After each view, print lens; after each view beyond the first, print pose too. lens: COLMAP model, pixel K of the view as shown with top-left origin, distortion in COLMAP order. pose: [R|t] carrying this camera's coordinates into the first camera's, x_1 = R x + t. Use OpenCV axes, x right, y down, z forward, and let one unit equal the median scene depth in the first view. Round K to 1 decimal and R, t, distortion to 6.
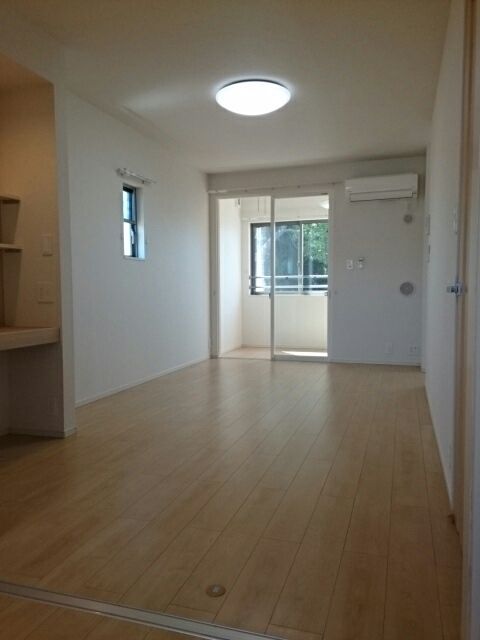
lens RADIAL K [[500.2, 0, 240.0], [0, 500.2, 320.0], [0, 0, 1]] dist [0.000017, -0.001288]
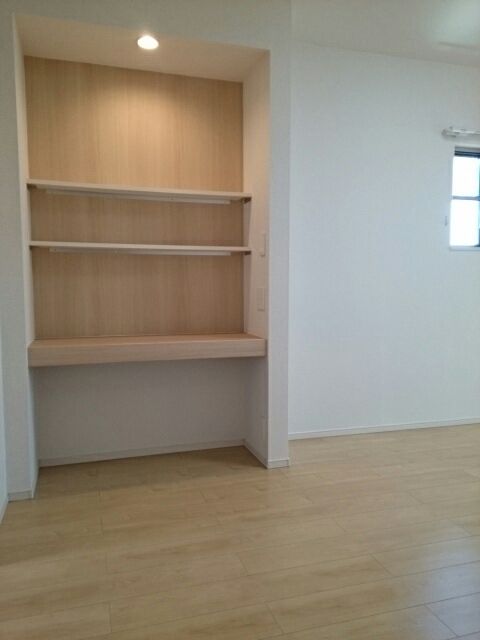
lens RADIAL K [[490.8, 0, 240.0], [0, 490.8, 320.0], [0, 0, 1]] dist [0.025306, -0.001144]
pose [[0.562009, 0.057150, -0.825154, 0.304710], [-0.047371, 0.998197, 0.036871, -0.046730], [0.825773, 0.018366, 0.563703, 0.486177]]
